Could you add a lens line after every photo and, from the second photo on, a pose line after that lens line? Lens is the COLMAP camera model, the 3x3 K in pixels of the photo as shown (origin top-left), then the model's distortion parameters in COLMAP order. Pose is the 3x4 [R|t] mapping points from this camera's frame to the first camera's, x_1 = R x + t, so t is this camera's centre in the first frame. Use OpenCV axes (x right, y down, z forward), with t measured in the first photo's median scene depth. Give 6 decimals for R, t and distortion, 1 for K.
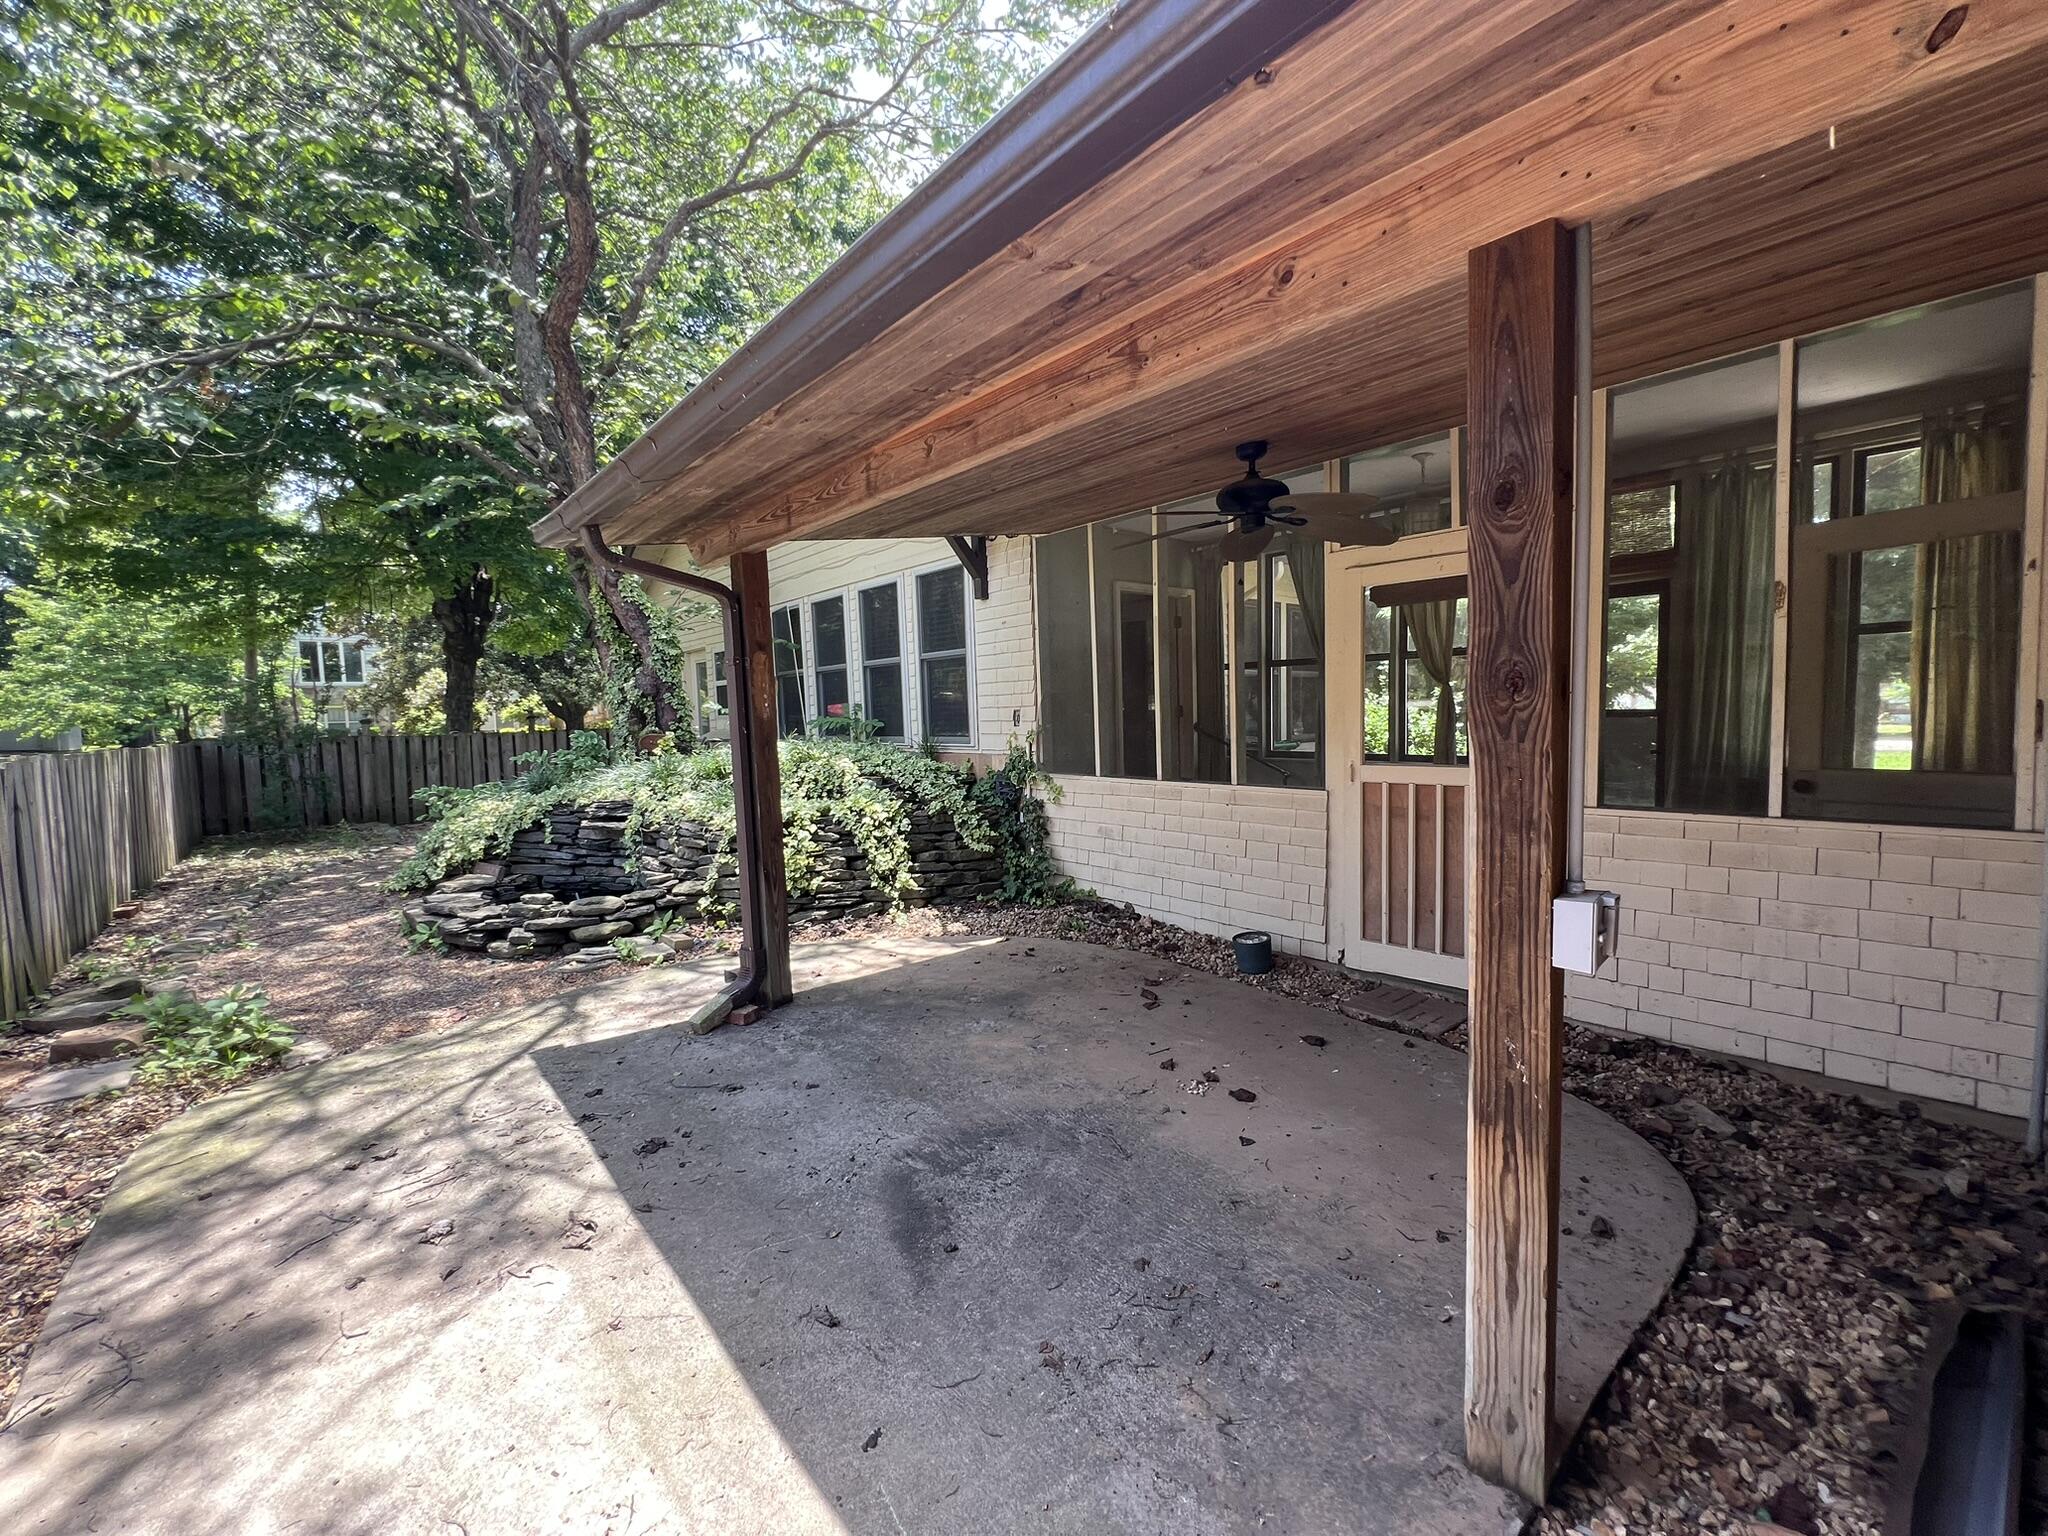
lens RADIAL K [[819.1, 0, 1022.1], [0, 819.1, 763.9], [0, 0, 1]] dist [-0.001696, 0.000287]
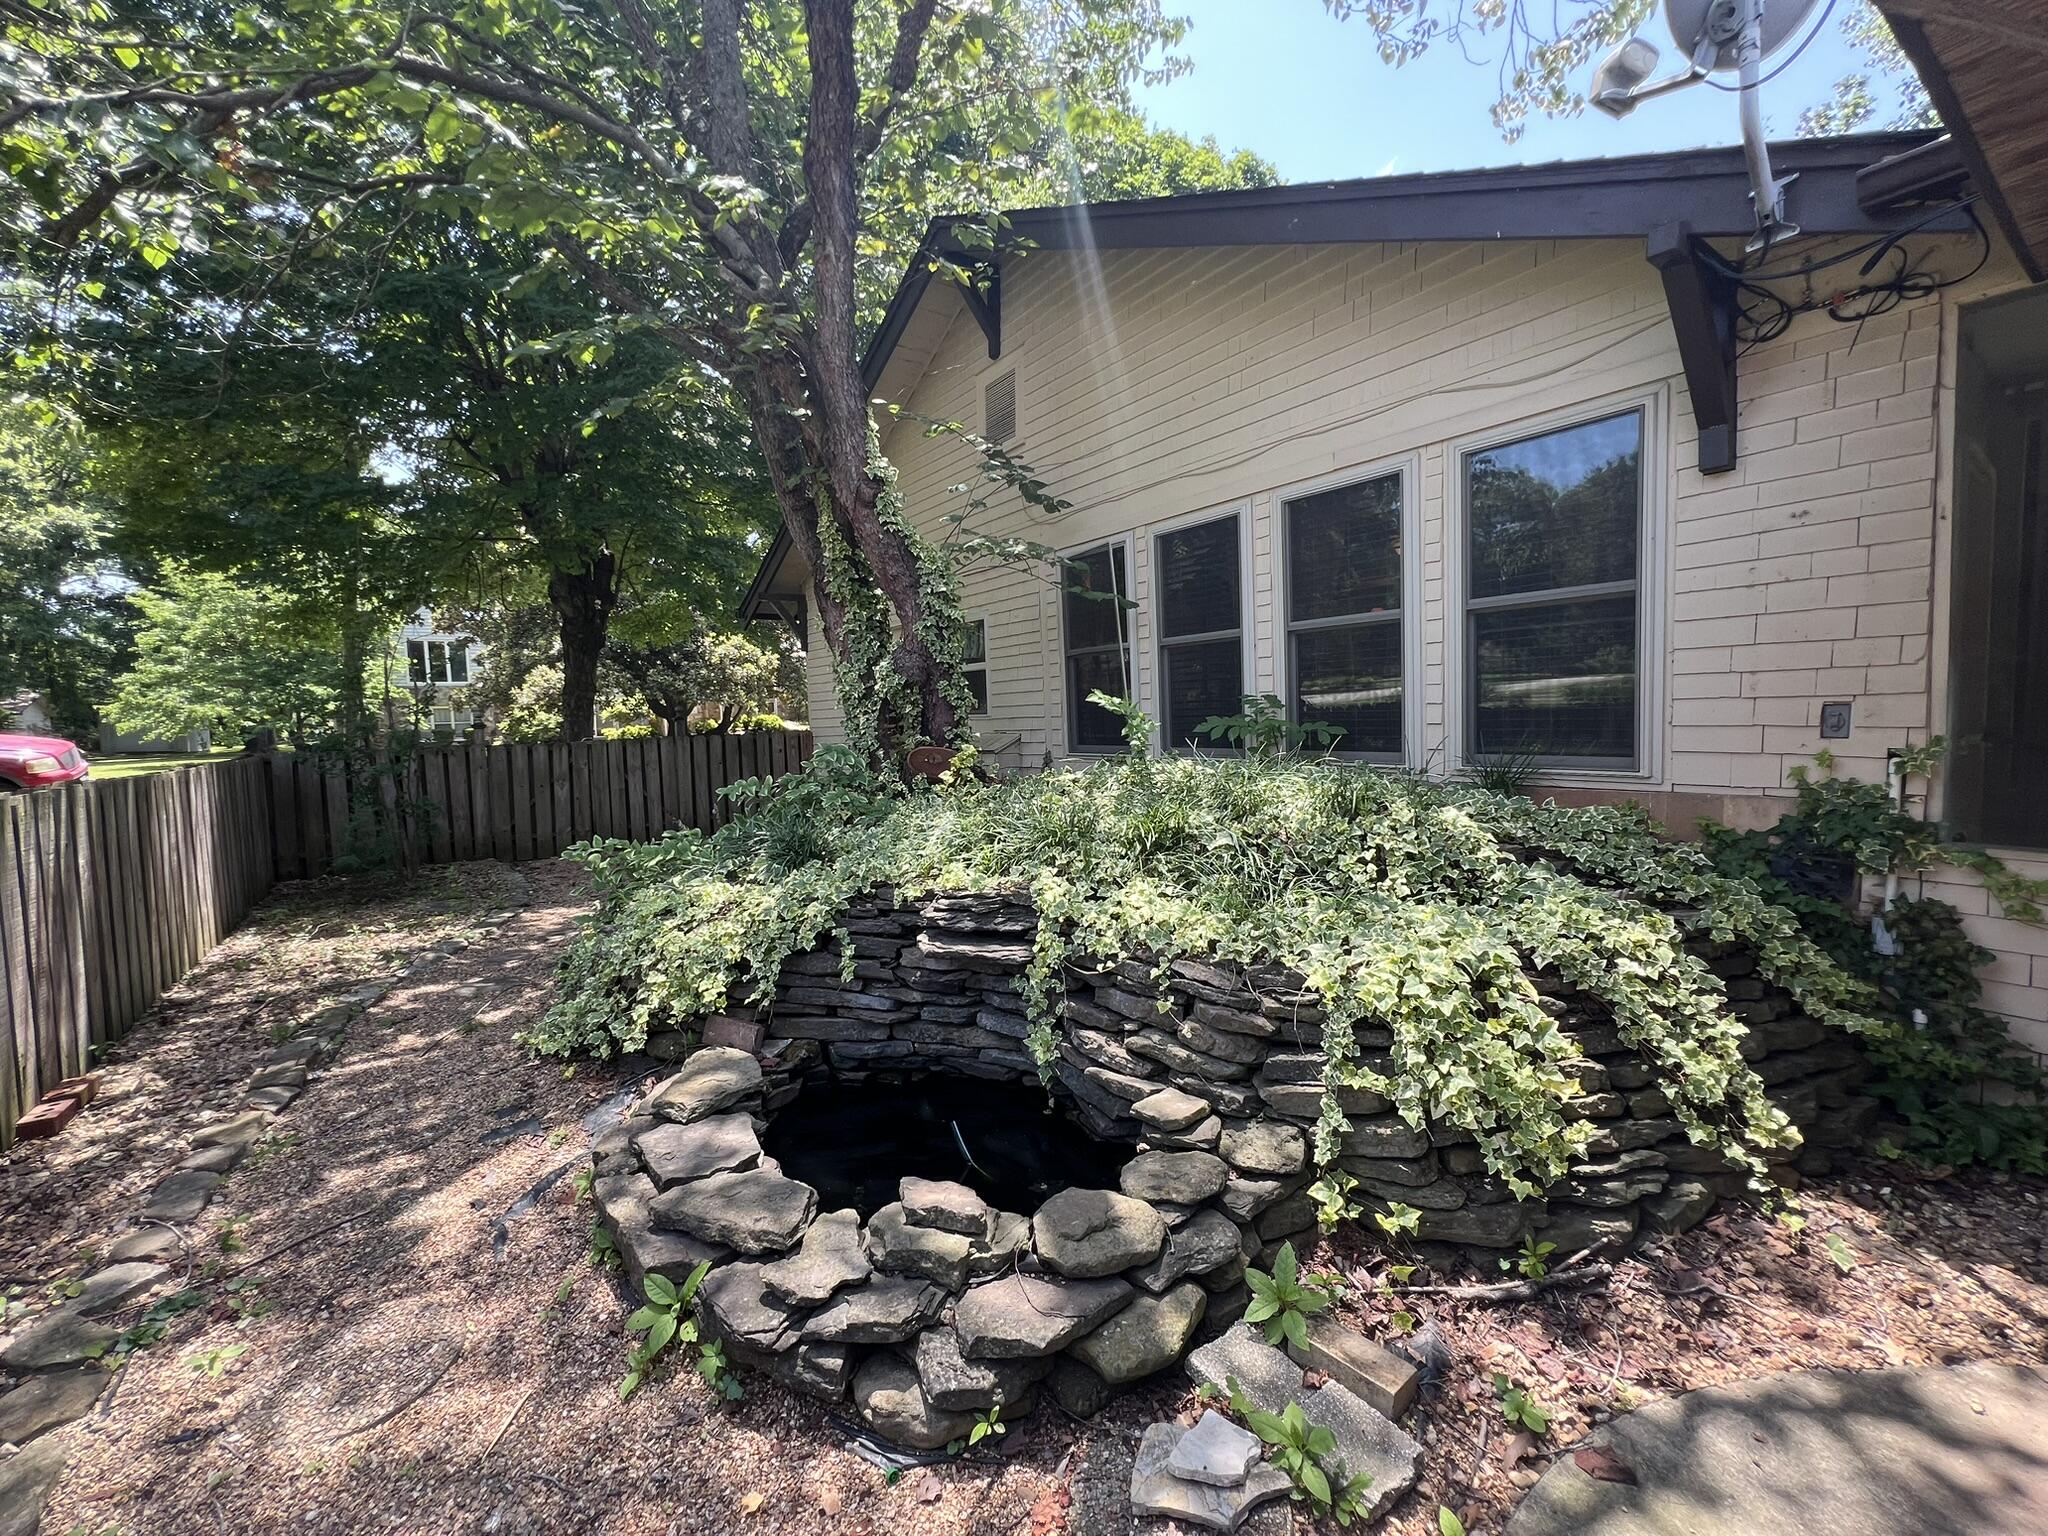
lens RADIAL K [[819.1, 0, 1026.9], [0, 819.1, 764.4], [0, 0, 1]] dist [-0.001696, 0.000287]
pose [[0.996998, -0.000808, -0.077421, -0.151346], [0.001176, 0.999988, 0.004706, -0.012069], [0.077417, -0.004783, 0.996987, 0.180659]]
